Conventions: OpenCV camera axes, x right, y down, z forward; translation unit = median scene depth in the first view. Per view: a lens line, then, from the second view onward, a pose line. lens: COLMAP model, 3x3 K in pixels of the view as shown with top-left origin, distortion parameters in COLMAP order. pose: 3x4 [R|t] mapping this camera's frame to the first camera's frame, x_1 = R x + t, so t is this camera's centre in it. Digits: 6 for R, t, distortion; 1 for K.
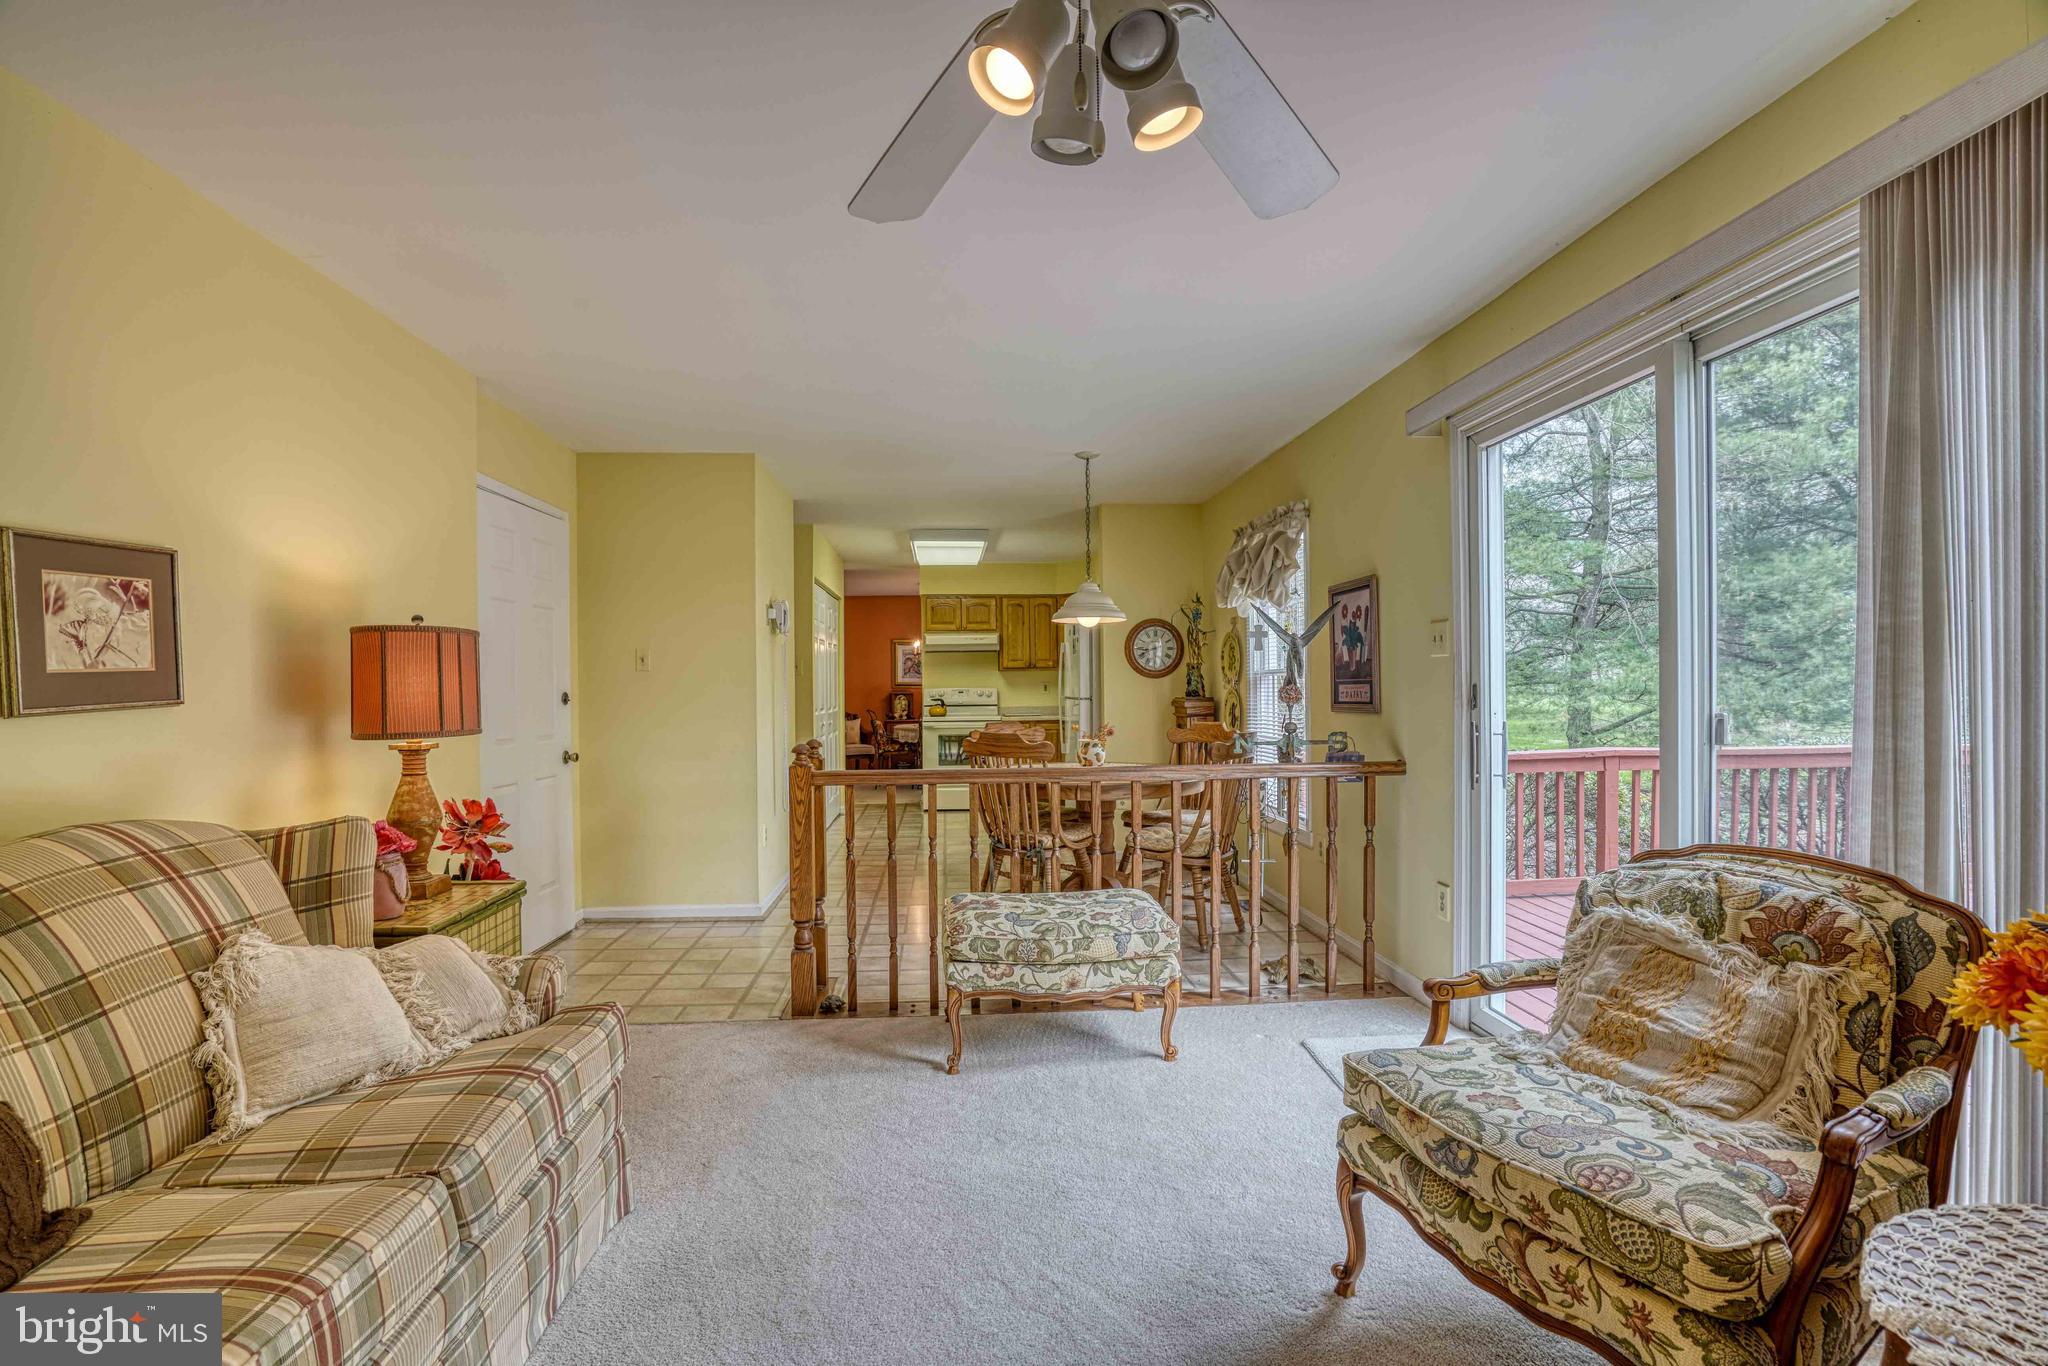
lens RADIAL K [[934.3, 0, 1024.0], [0, 934.3, 683.0], [0, 0, 1]] dist [-0.056713, 0.019393]
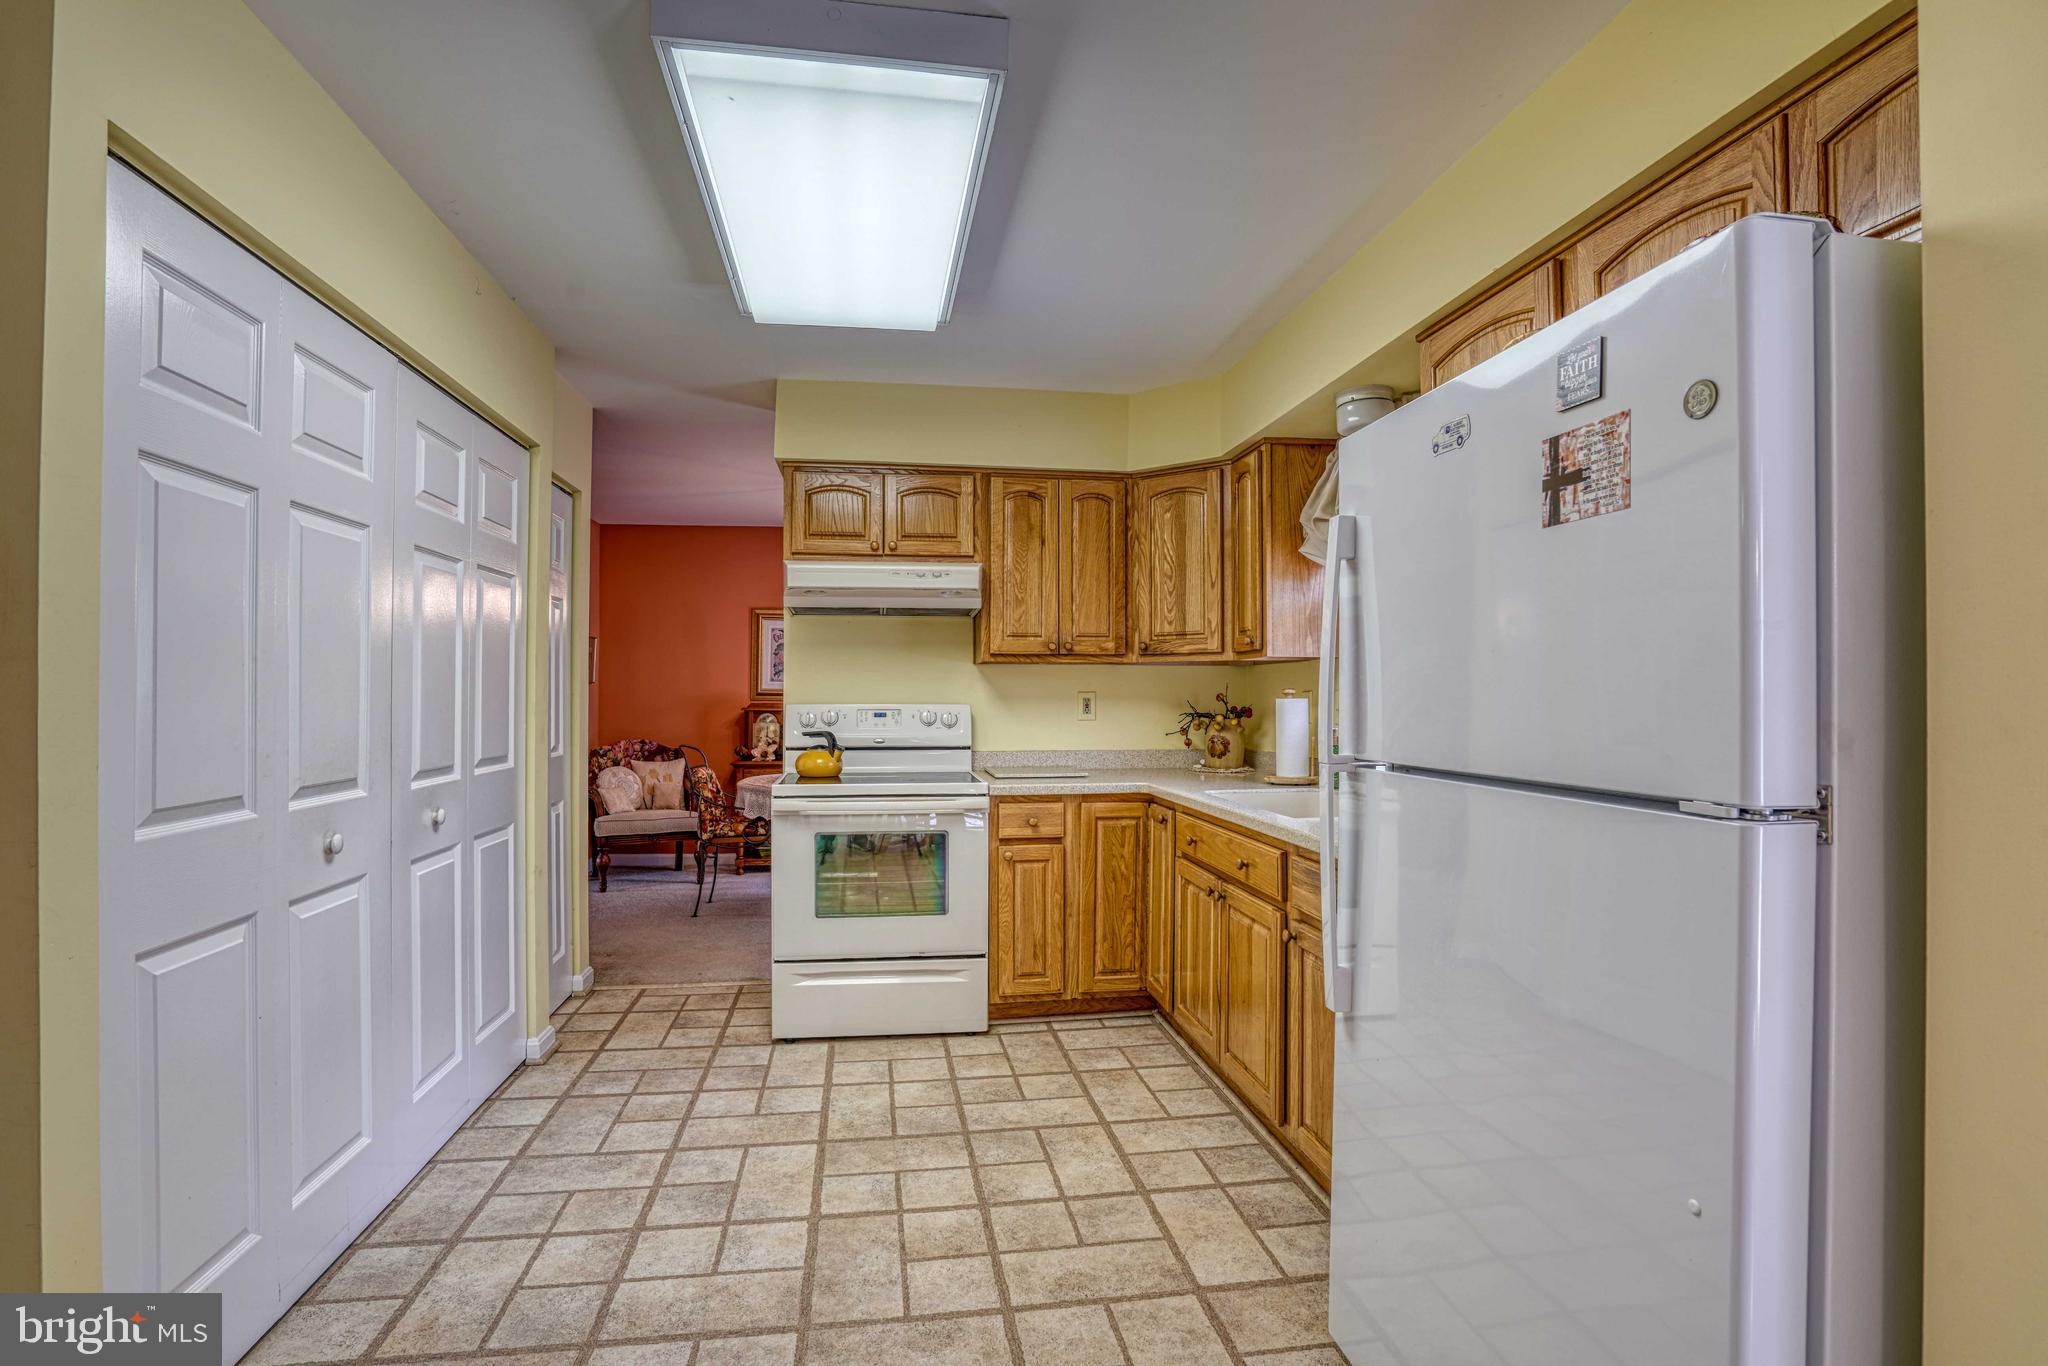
lens RADIAL K [[966.3, 0, 1024.0], [0, 966.3, 683.0], [0, 0, 1]] dist [-0.066305, 0.026138]
pose [[0.997219, 0.014519, 0.073103, -0.037204], [-0.013612, 0.999824, -0.012891, 0.000646], [-0.073278, 0.011860, 0.997241, 0.593681]]
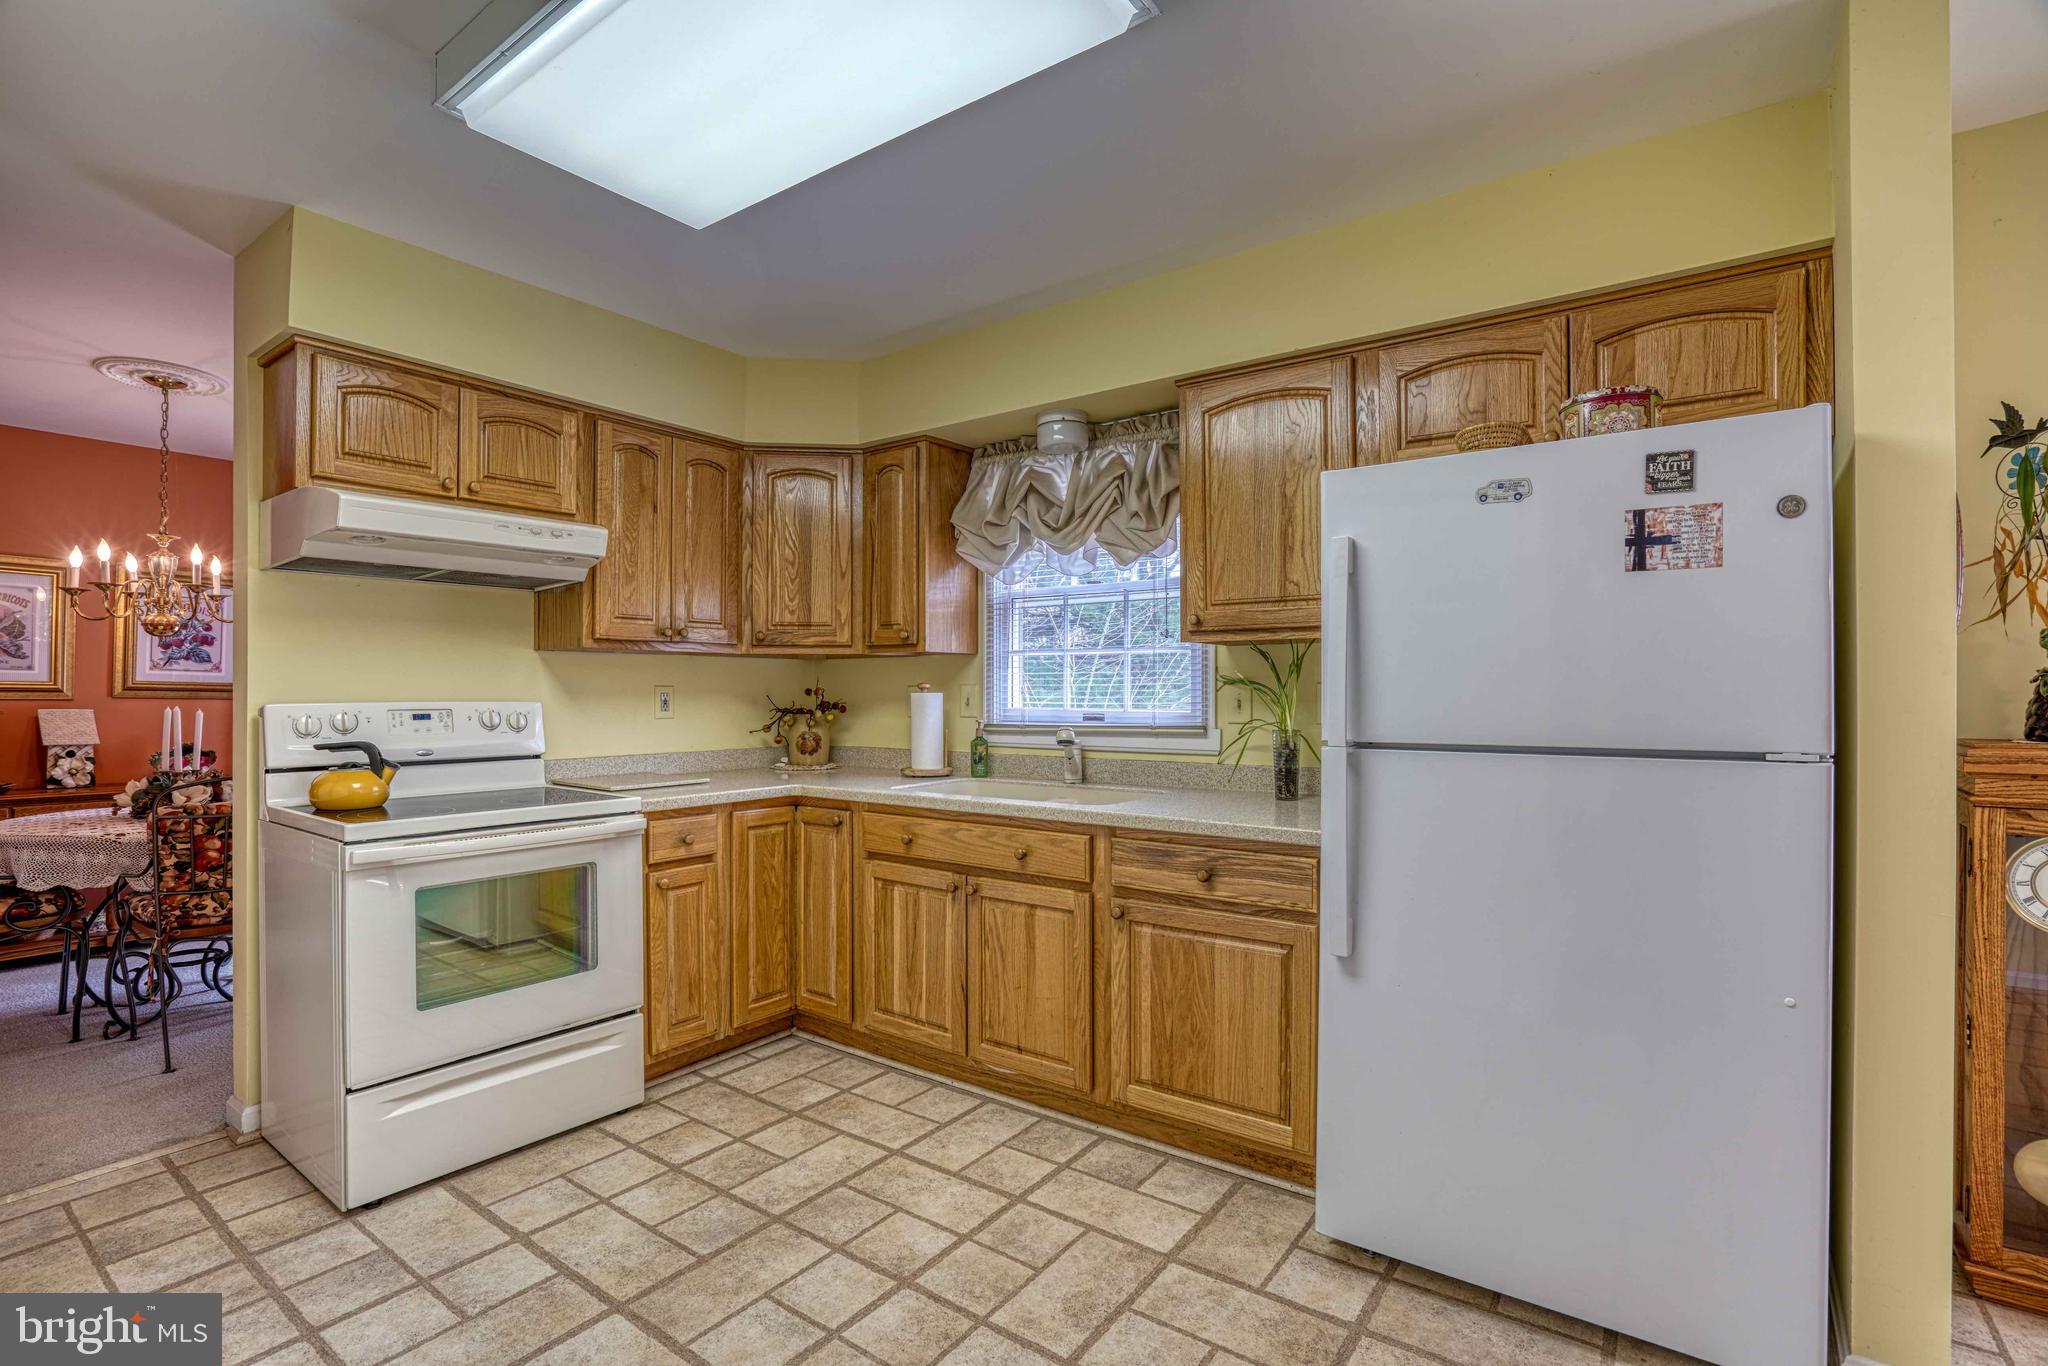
lens RADIAL K [[934.3, 0, 1024.0], [0, 934.3, 683.0], [0, 0, 1]] dist [-0.056713, 0.019393]
pose [[0.654058, 0.018917, 0.756208, -0.161268], [-0.008537, 0.999808, -0.017627, 0.002754], [-0.756396, 0.005073, 0.654094, 0.683185]]
